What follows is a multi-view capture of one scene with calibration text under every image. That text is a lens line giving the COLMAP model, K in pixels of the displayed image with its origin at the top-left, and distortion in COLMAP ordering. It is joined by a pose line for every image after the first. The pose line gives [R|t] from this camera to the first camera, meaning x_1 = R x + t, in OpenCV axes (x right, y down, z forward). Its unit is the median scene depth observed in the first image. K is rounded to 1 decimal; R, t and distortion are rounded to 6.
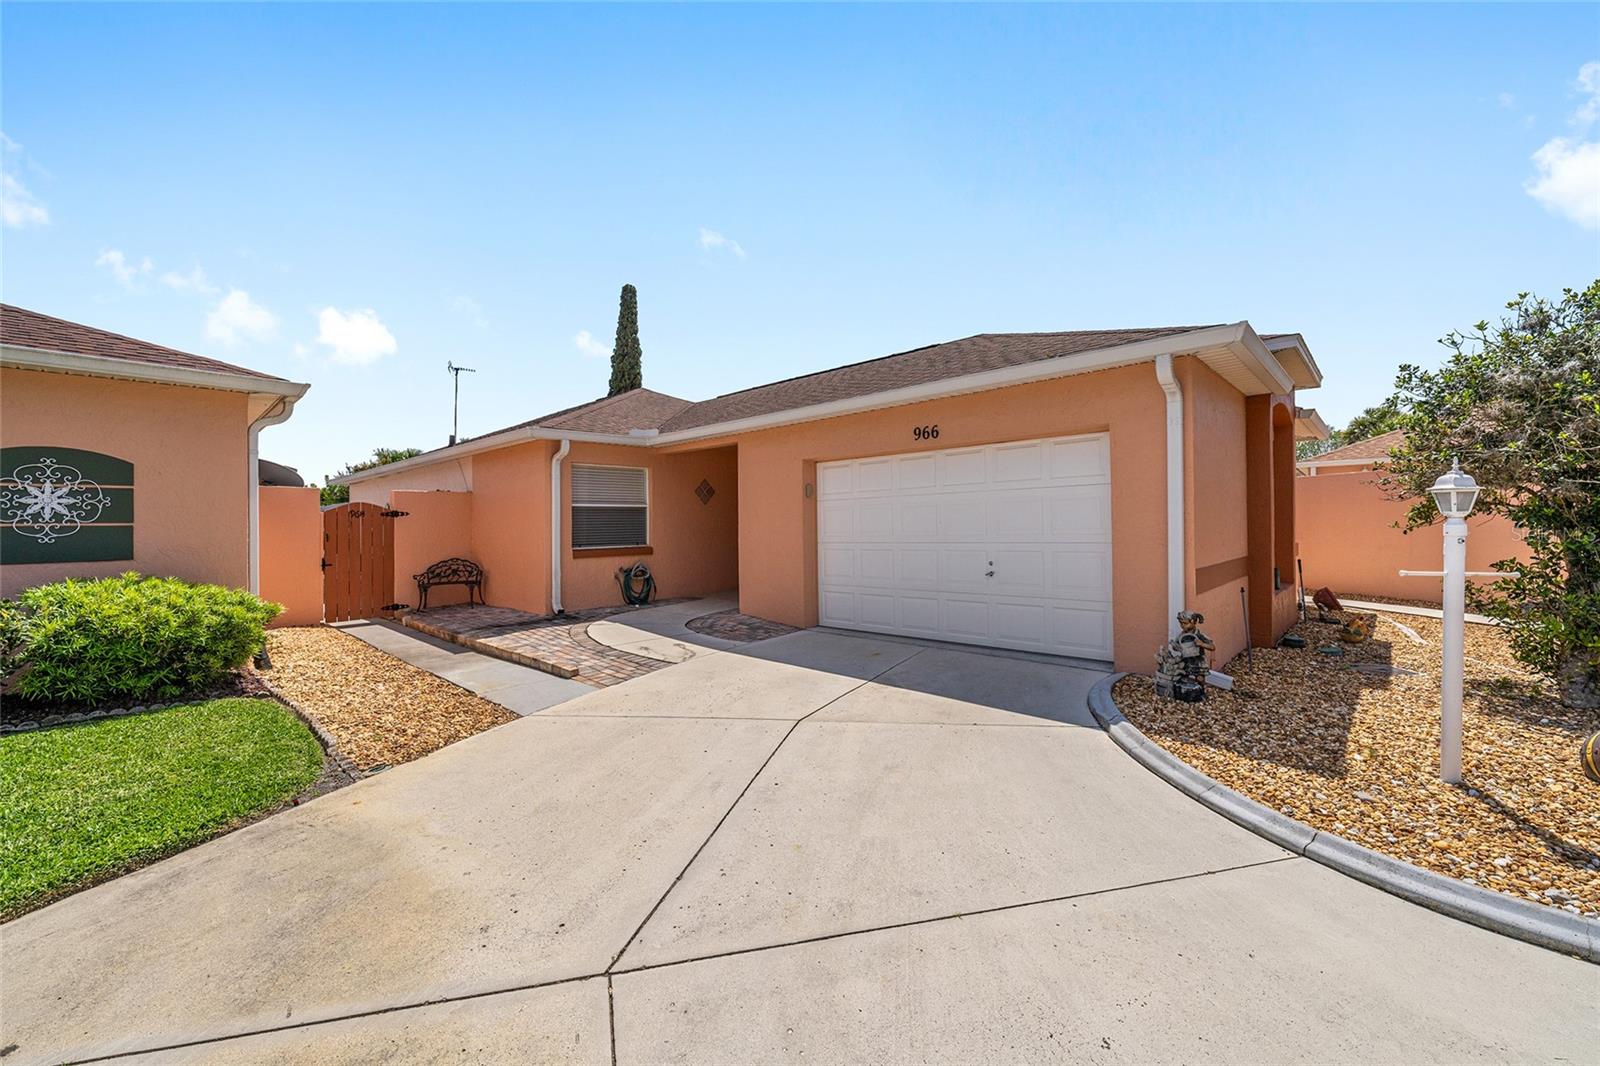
lens RADIAL K [[633.9, 0, 799.5], [0, 633.9, 516.6], [0, 0, 1]] dist [-0.001090, 0.000737]
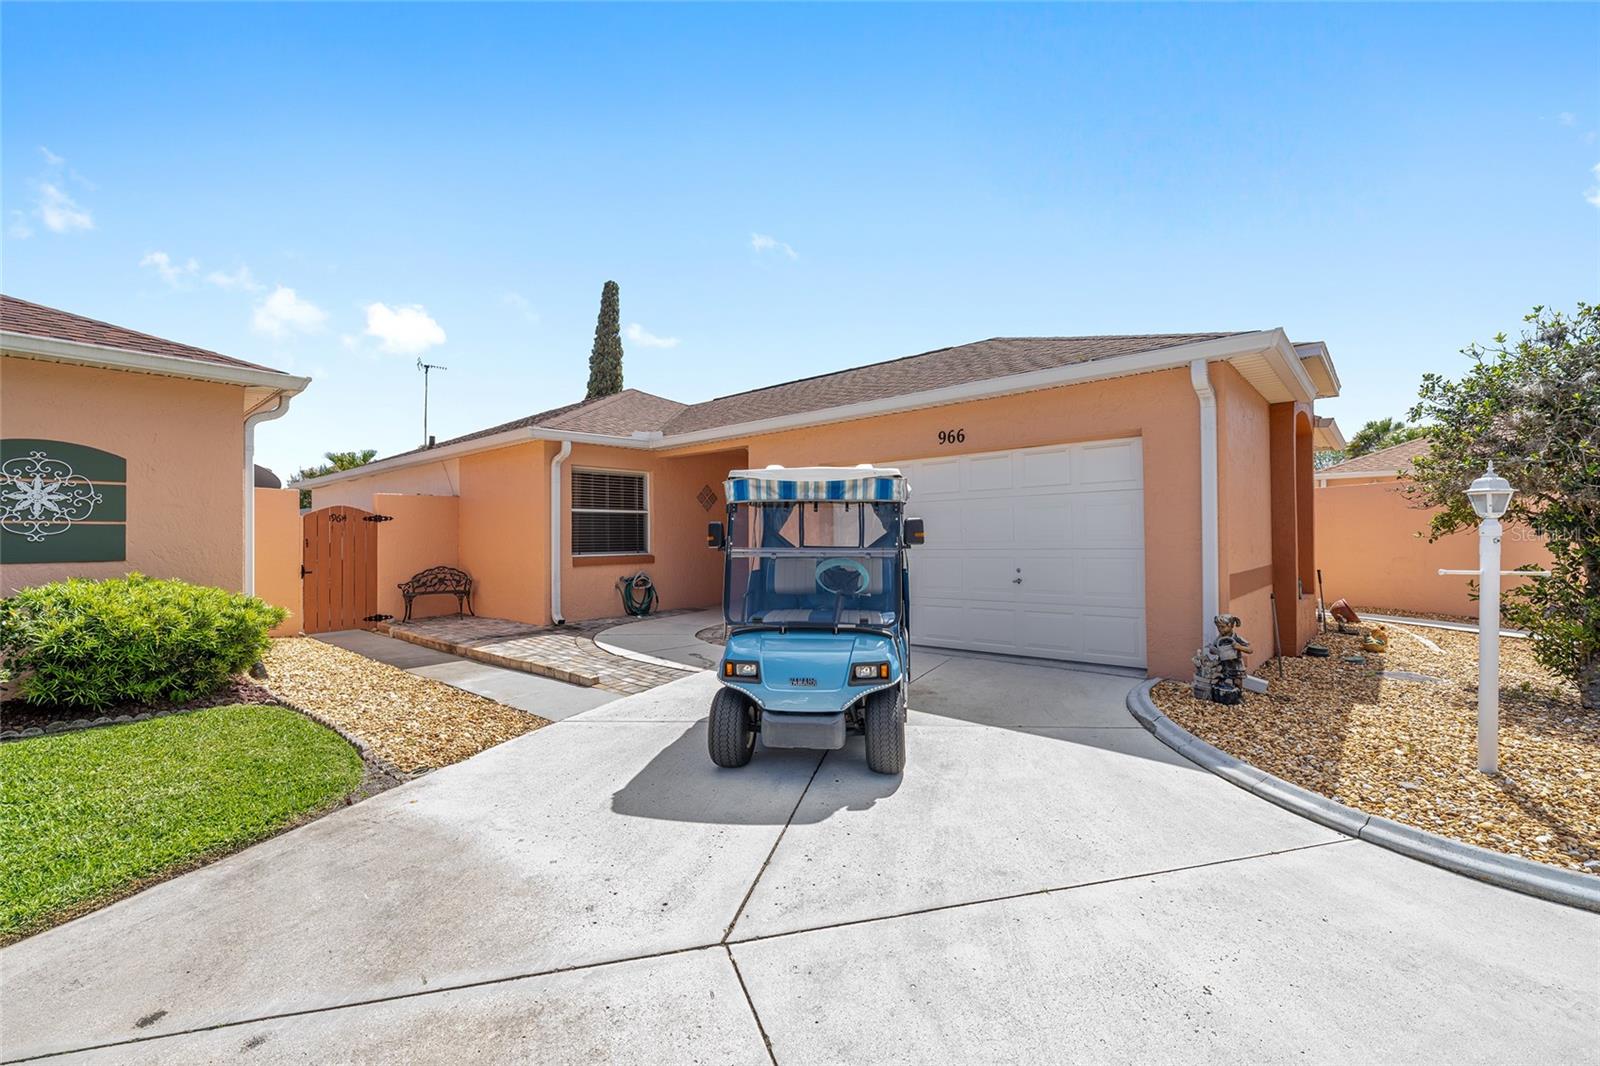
lens RADIAL K [[677.4, 0, 804.1], [0, 677.4, 522.8], [0, 0, 1]] dist [-0.001129, 0.000819]
pose [[0.999338, 0.006858, 0.035718, -0.094062], [-0.006468, 0.999918, -0.011016, 0.019383], [-0.035790, 0.010778, 0.999301, -0.051829]]
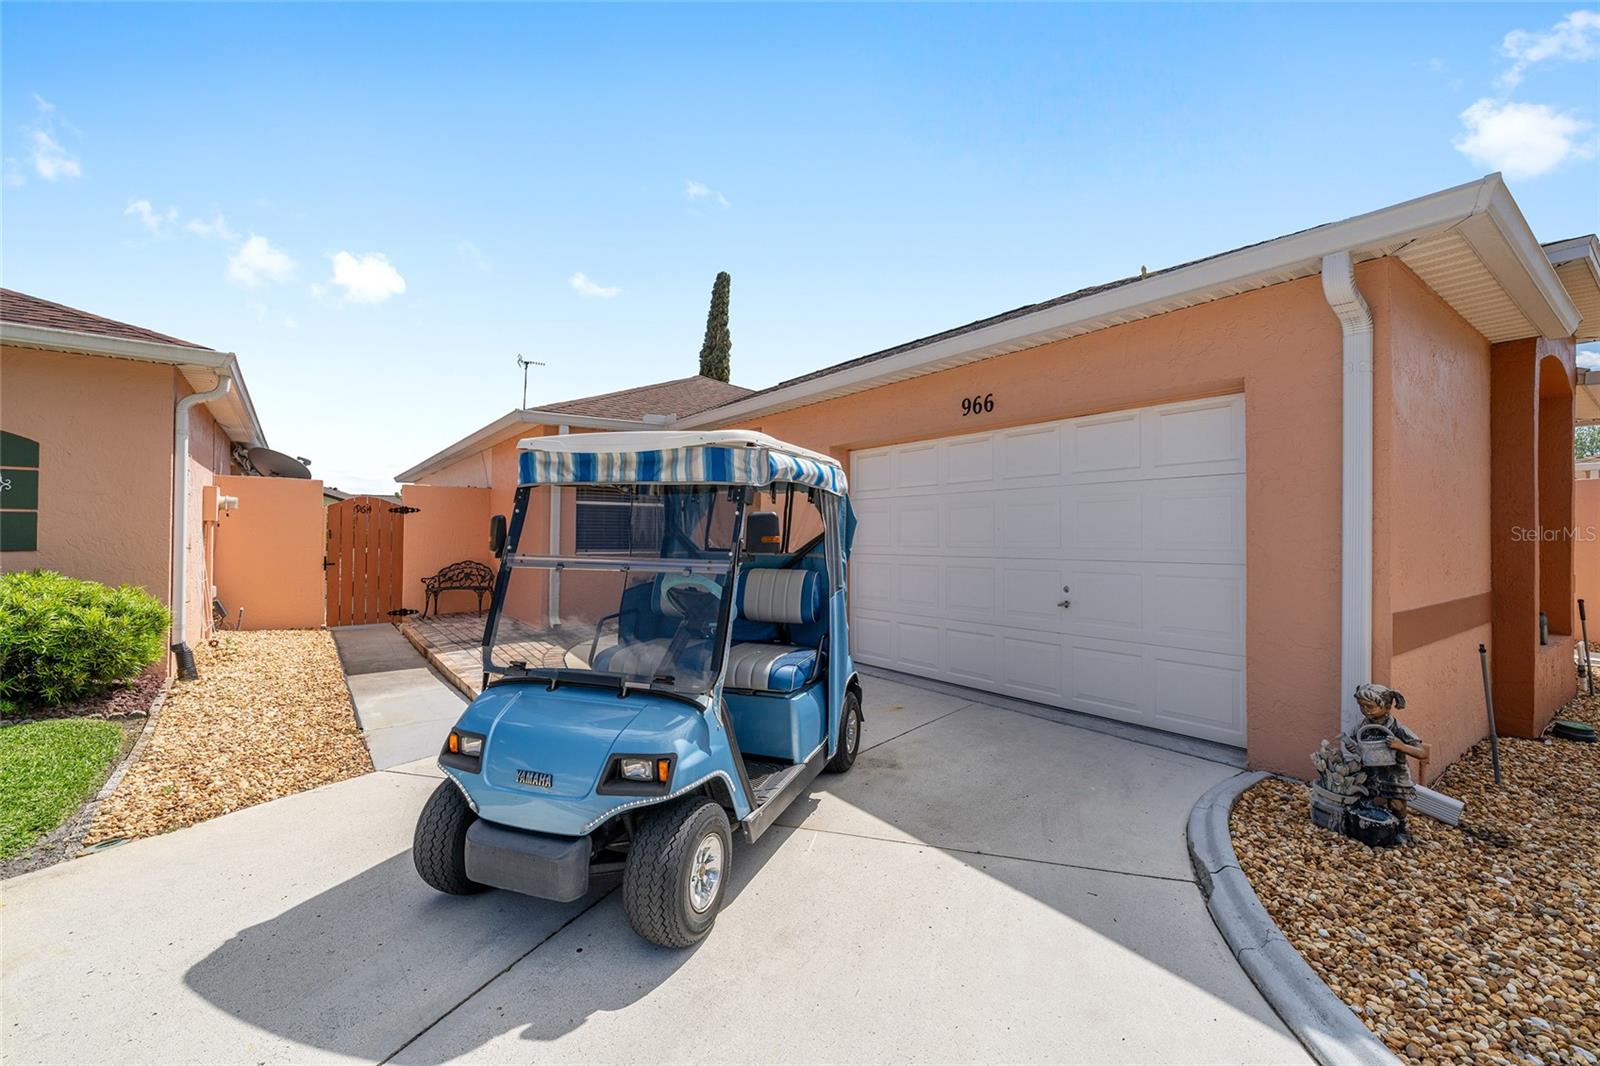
lens RADIAL K [[677.4, 0, 804.1], [0, 677.4, 522.8], [0, 0, 1]] dist [-0.001129, 0.000819]
pose [[0.984894, 0.019555, -0.172050, 0.198543], [-0.020516, 0.999782, -0.003806, 0.012850], [0.171938, 0.007278, 0.985081, 0.293447]]
